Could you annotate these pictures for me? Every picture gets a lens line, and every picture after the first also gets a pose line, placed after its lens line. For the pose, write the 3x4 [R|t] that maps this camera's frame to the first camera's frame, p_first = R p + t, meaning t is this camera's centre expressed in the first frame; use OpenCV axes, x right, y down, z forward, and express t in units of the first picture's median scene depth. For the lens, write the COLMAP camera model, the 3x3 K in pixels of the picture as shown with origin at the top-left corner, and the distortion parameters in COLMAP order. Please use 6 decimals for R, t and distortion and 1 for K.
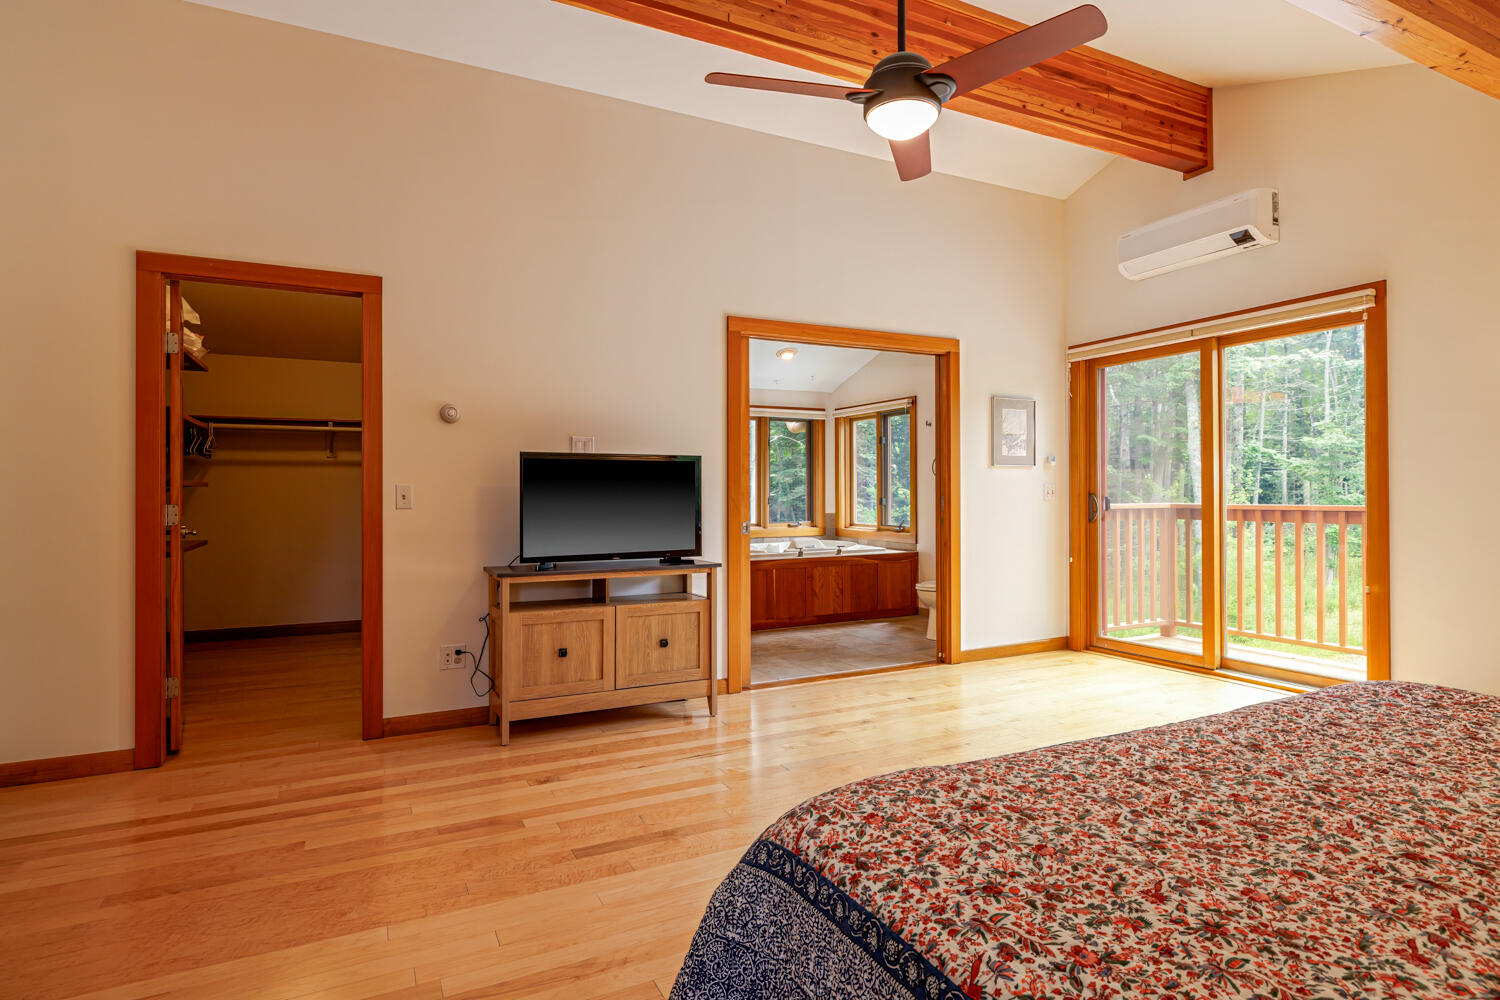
lens RADIAL K [[791.4, 0, 748.8], [0, 791.4, 495.8], [0, 0, 1]] dist [-0.004623, 0.000163]
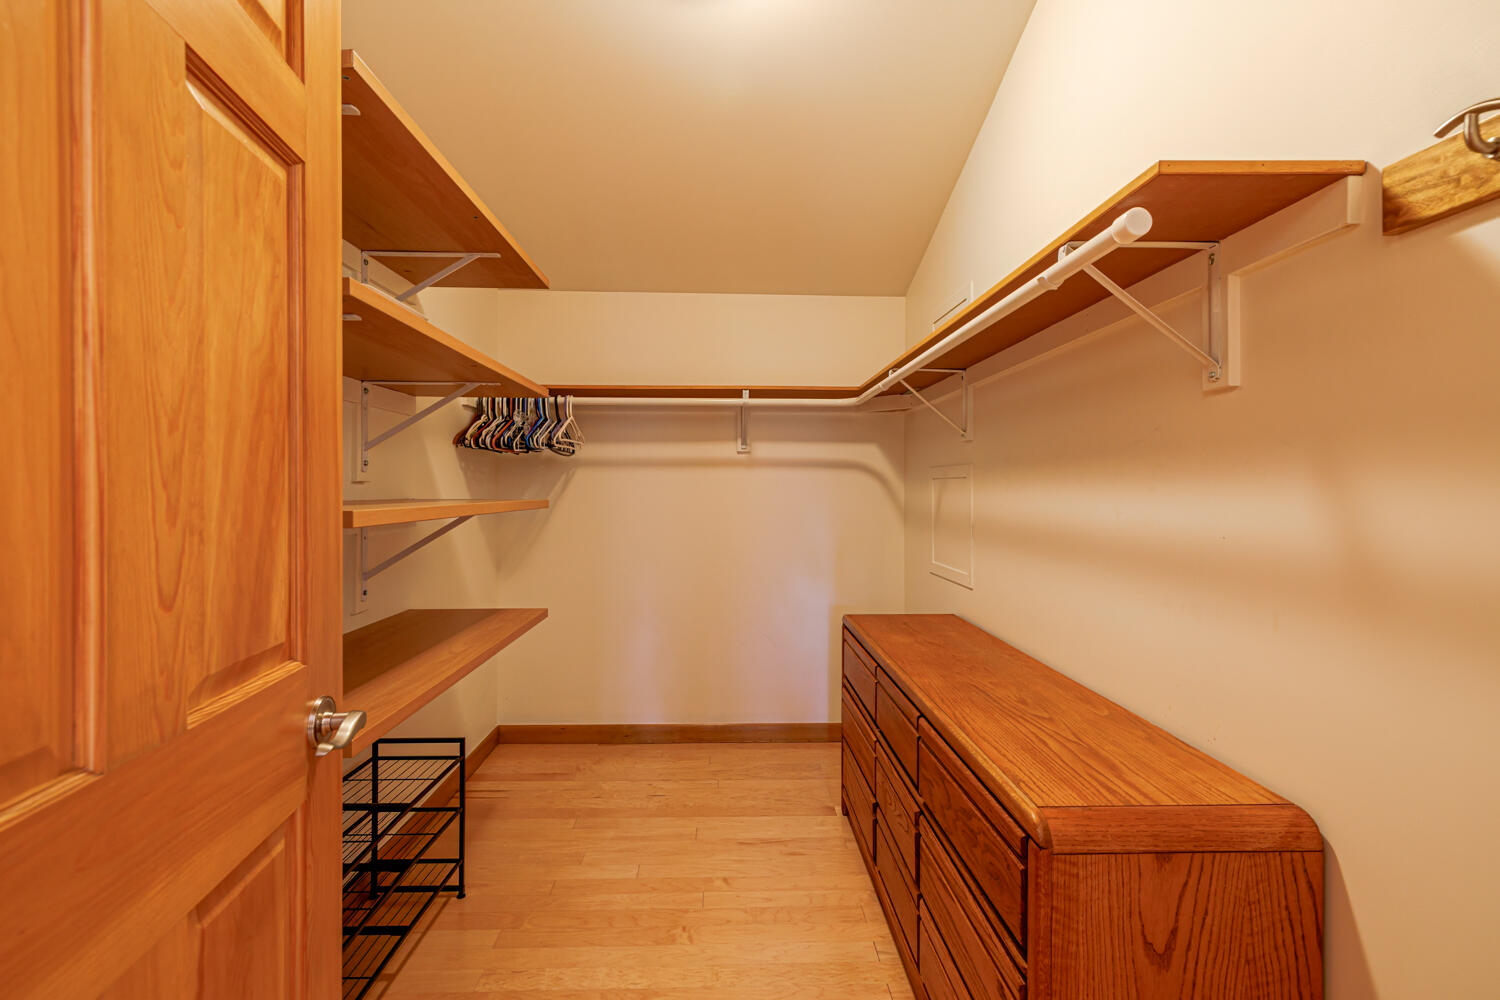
lens RADIAL K [[647.7, 0, 747.2], [0, 647.7, 495.0], [0, 0, 1]] dist [0.001919, -0.000119]
pose [[0.912363, 0.004568, -0.409357, -0.333399], [-0.003632, 0.999989, 0.003065, -0.018047], [0.409367, -0.001309, 0.912369, 0.566481]]
